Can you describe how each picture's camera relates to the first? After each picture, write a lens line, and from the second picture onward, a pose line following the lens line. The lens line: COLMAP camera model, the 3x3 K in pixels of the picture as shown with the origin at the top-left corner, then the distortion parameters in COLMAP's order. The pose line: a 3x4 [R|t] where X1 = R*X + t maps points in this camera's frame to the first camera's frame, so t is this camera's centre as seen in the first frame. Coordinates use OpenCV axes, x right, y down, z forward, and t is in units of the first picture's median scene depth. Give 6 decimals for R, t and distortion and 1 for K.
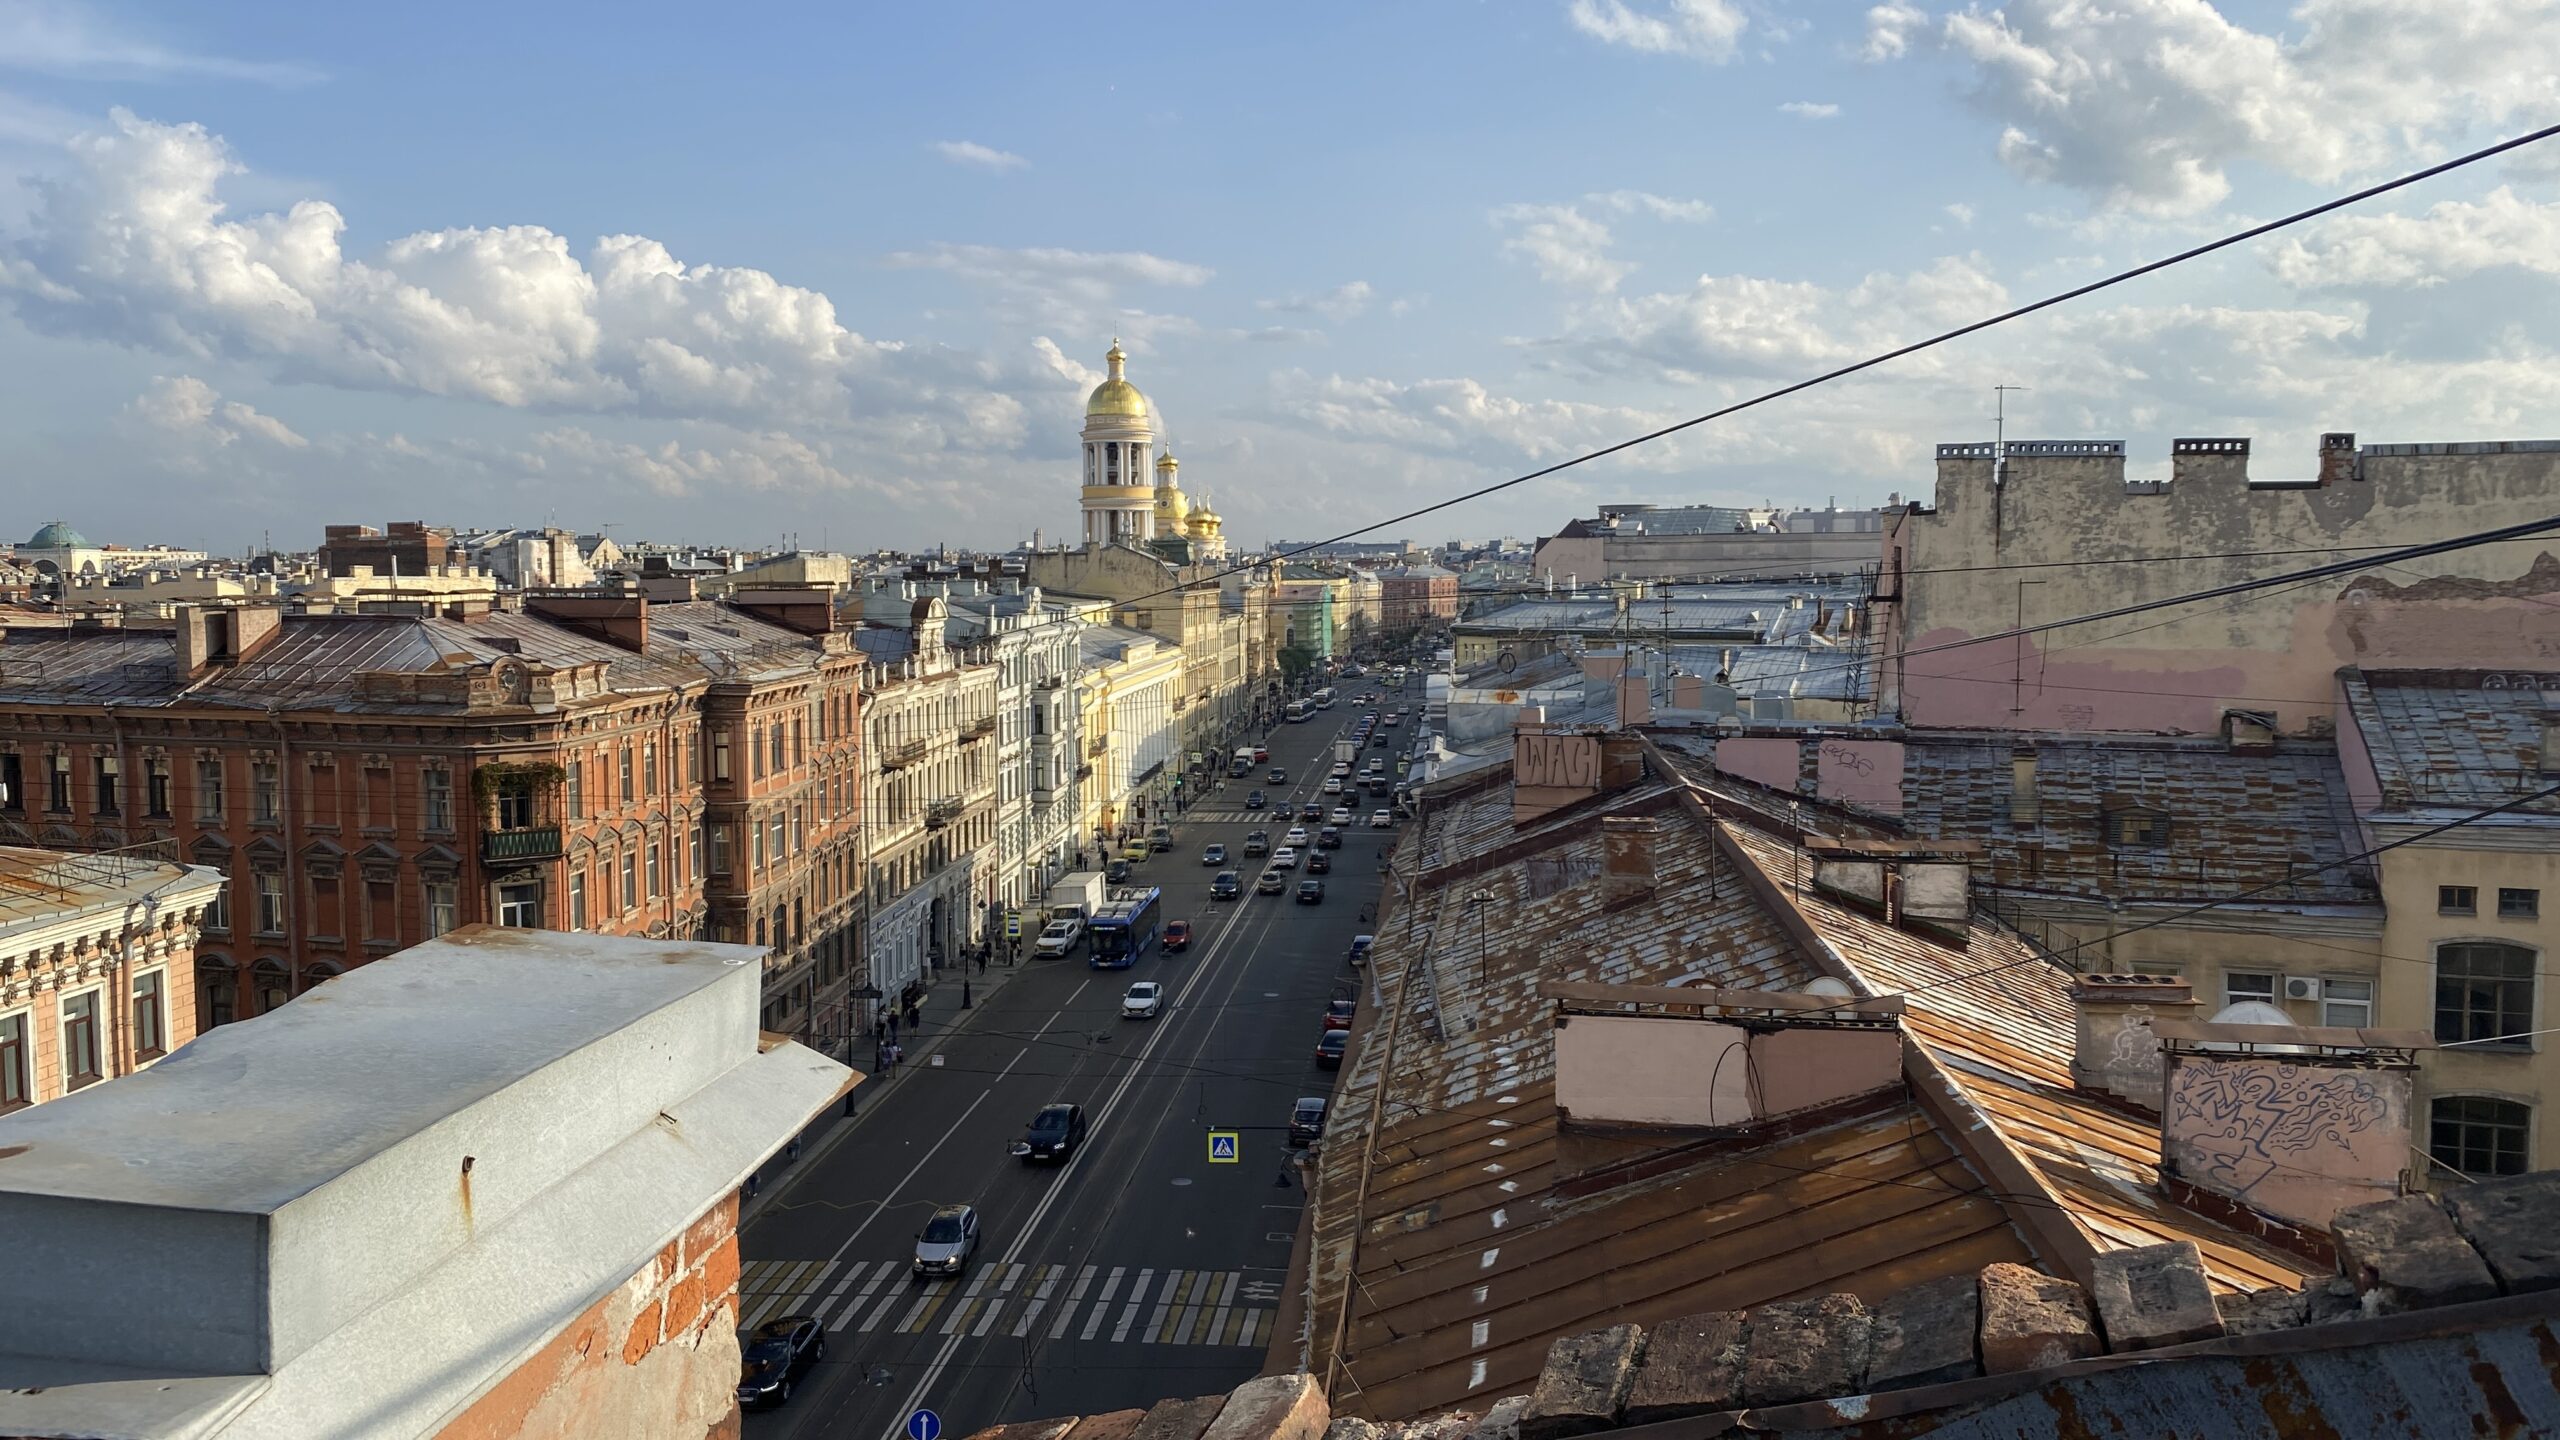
lens RADIAL K [[1934.3, 0, 1228.6], [0, 1934.3, 711.1], [0, 0, 1]] dist [0.157078, -0.588189]
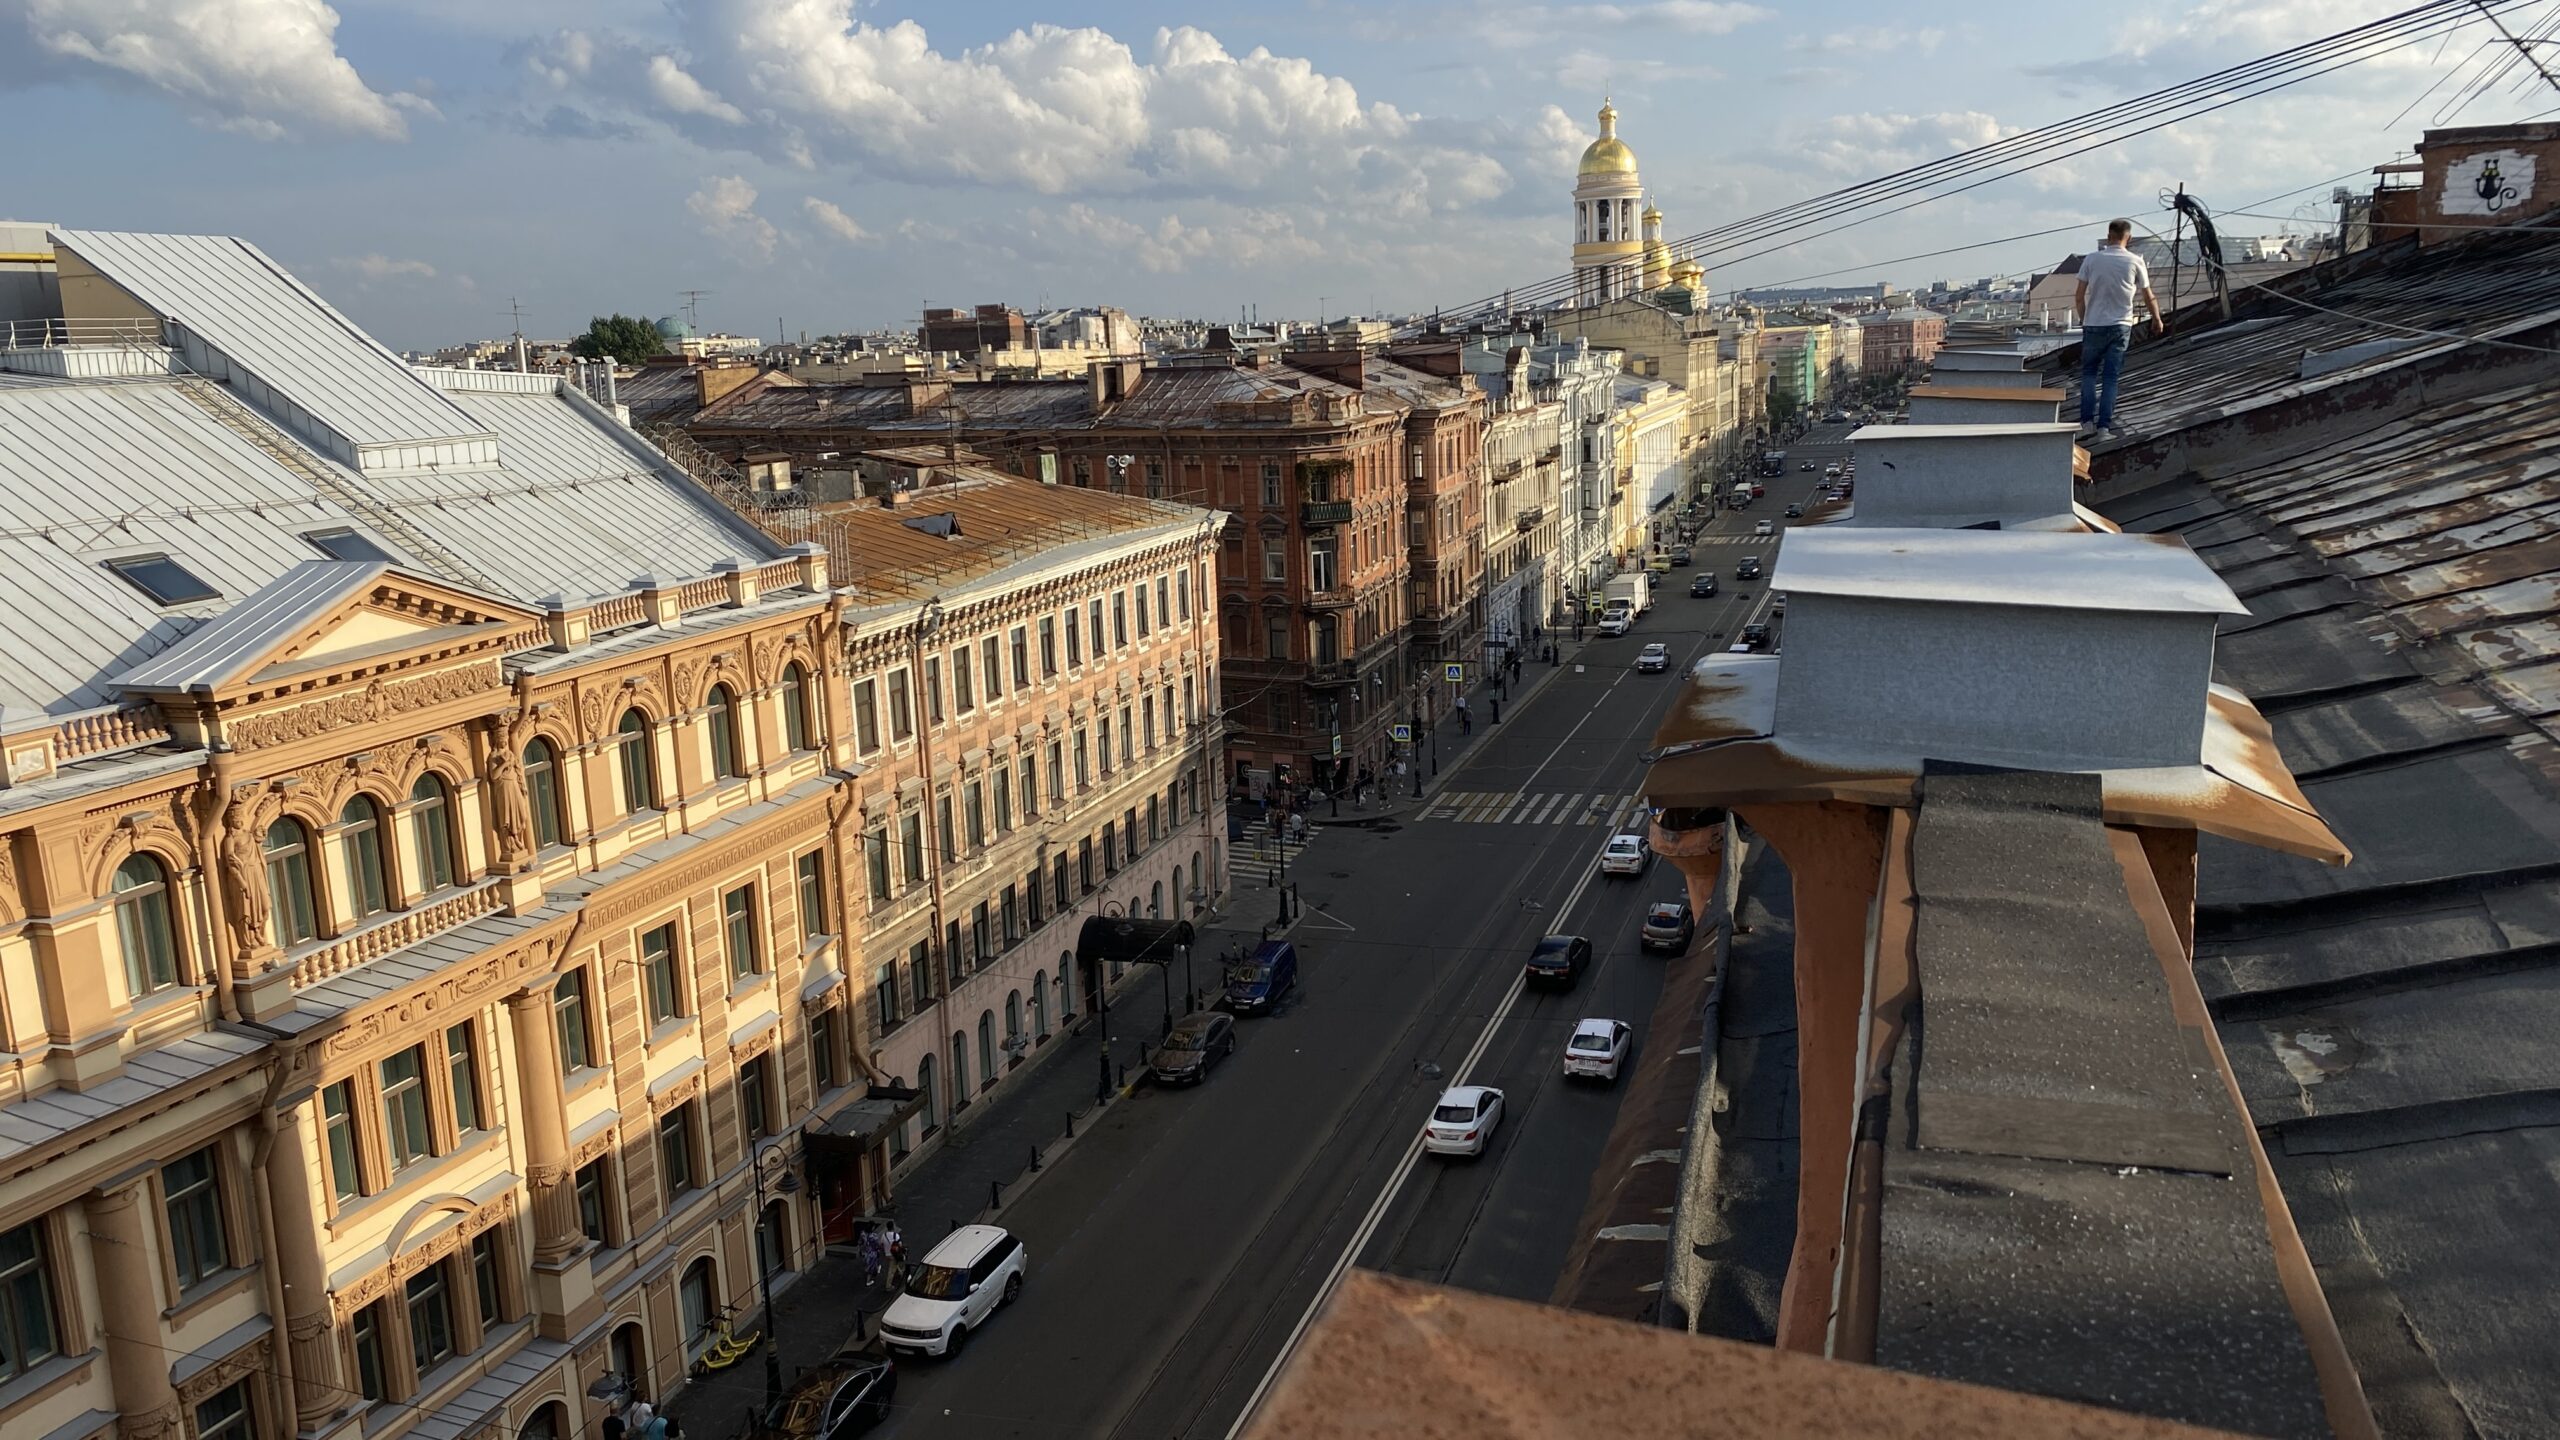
lens RADIAL K [[1883.0, 0, 1280.0], [0, 1883.0, 720.0], [0, 0, 1]] dist [0.046986, -0.085172]
pose [[0.976985, 0.007861, -0.213162, -0.026163], [0.020102, 0.991480, 0.128695, 0.012600], [0.212357, -0.130018, 0.968504, -0.152431]]
